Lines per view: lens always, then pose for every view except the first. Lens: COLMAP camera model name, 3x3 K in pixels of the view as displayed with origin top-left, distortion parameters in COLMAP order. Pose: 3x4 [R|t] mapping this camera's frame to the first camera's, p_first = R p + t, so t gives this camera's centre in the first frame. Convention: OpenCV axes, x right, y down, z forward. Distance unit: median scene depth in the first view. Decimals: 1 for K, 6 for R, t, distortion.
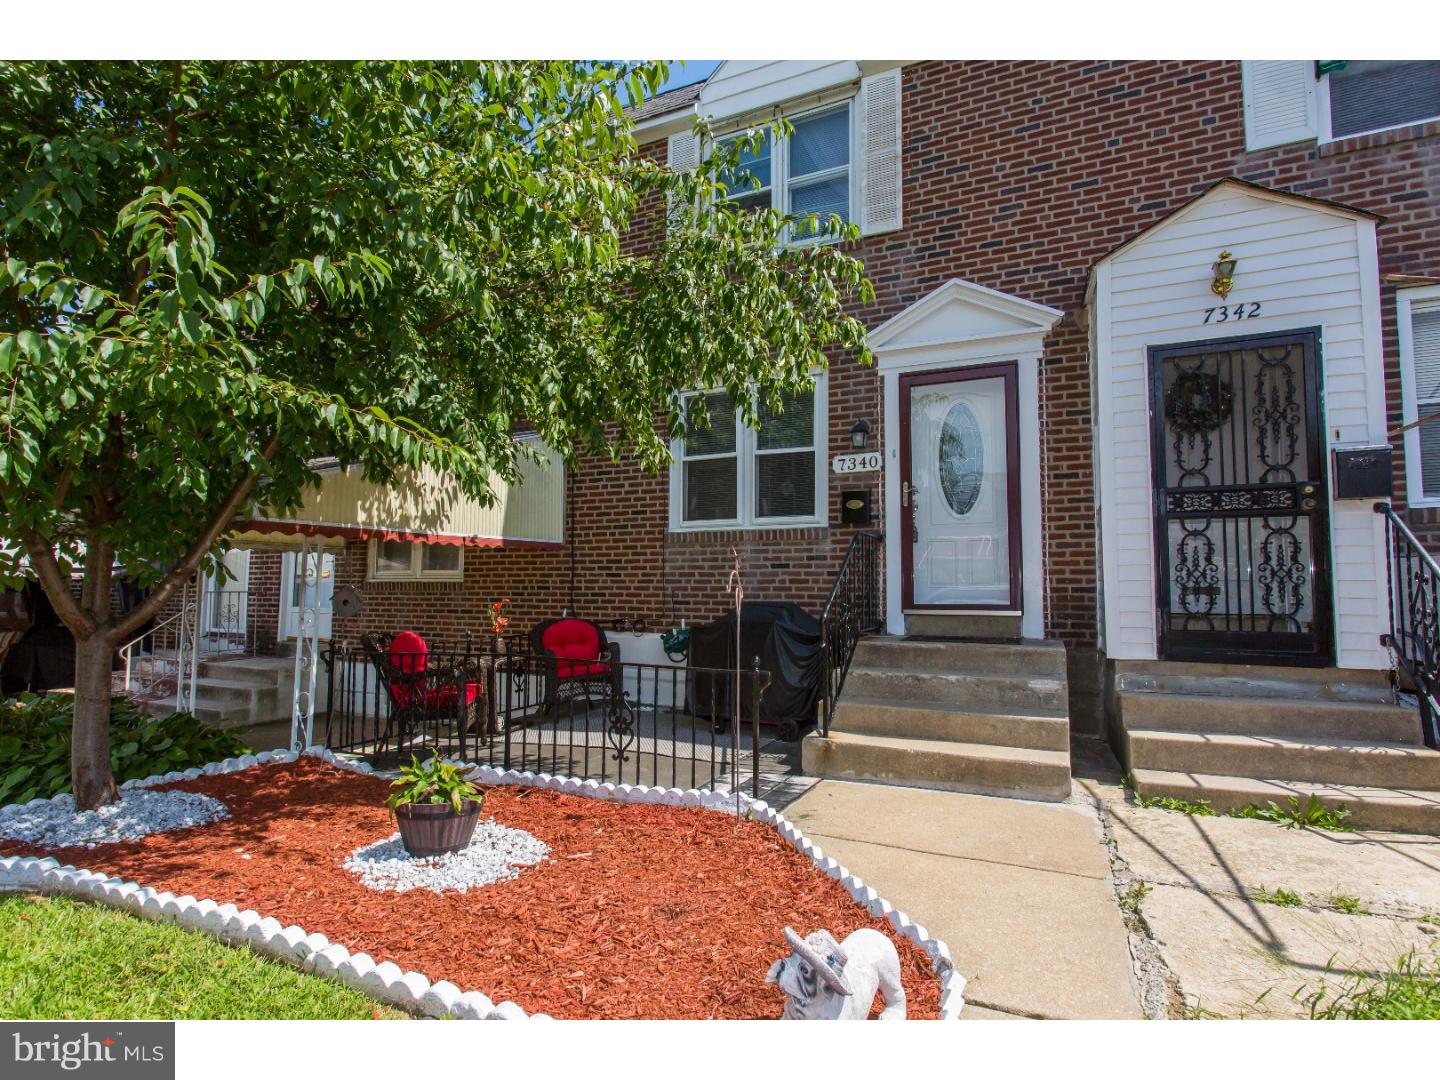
lens RADIAL K [[719.2, 0, 720.0], [0, 719.2, 540.0], [0, 0, 1]] dist [-0.001743, 0.007901]
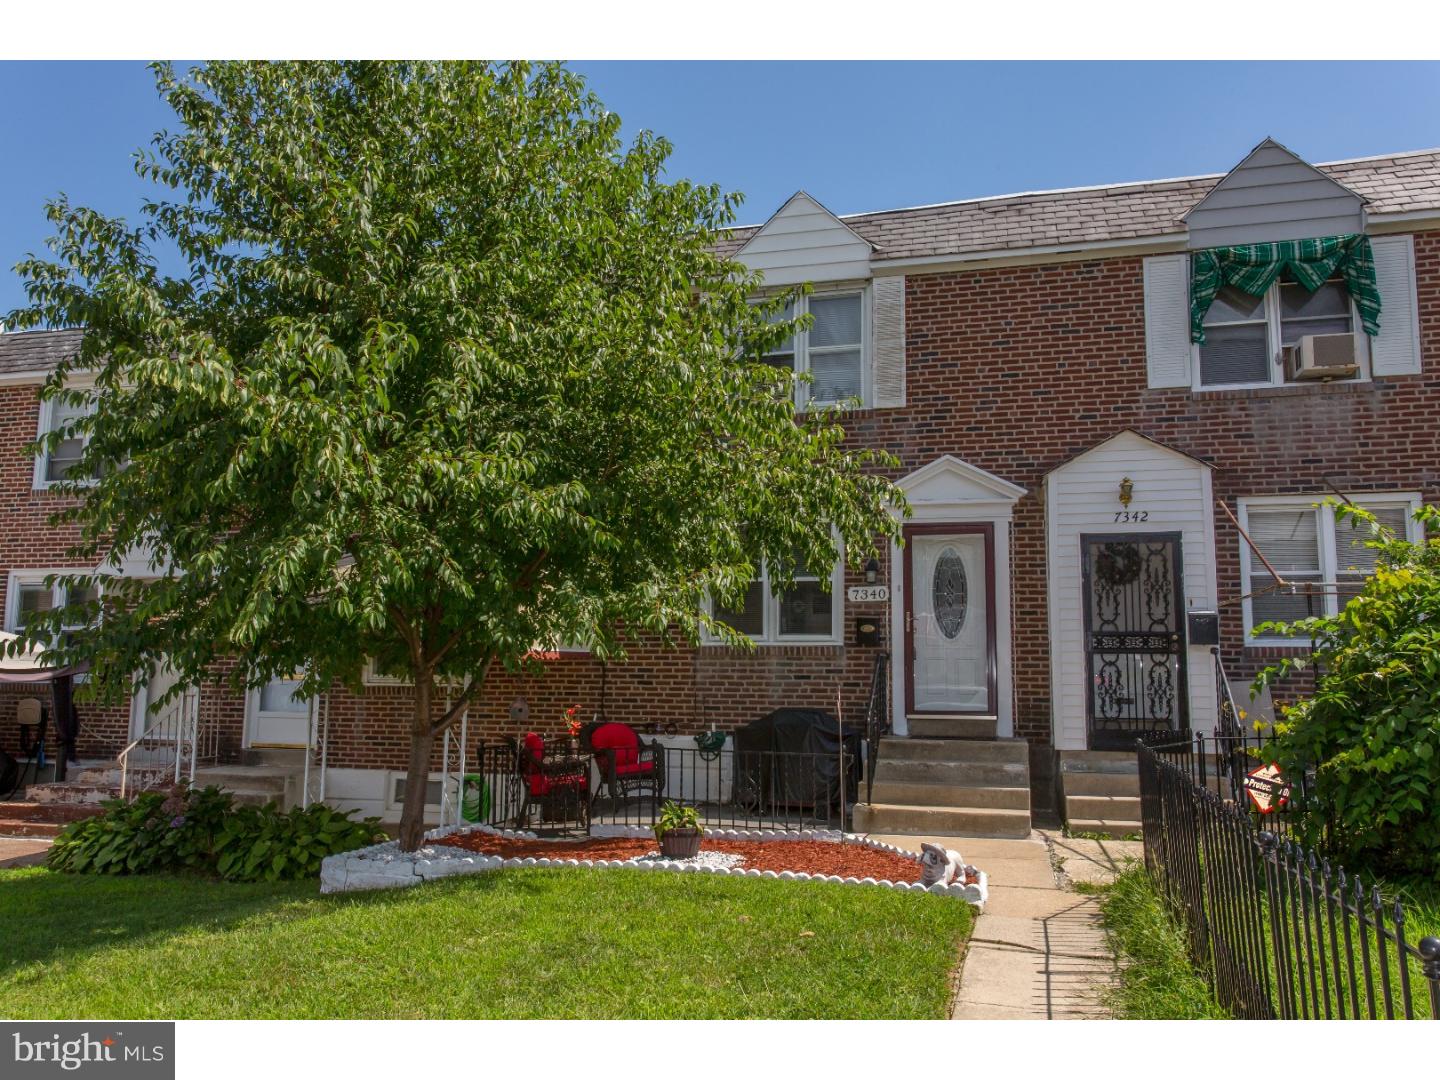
lens RADIAL K [[1108.6, 0, 720.0], [0, 1108.6, 540.0], [0, 0, 1]] dist [0.021644, 0.002316]
pose [[0.984931, 0.028050, 0.170655, -0.422323], [-0.017924, 0.998002, -0.060595, -0.087844], [-0.172014, 0.056623, 0.983466, -0.901906]]
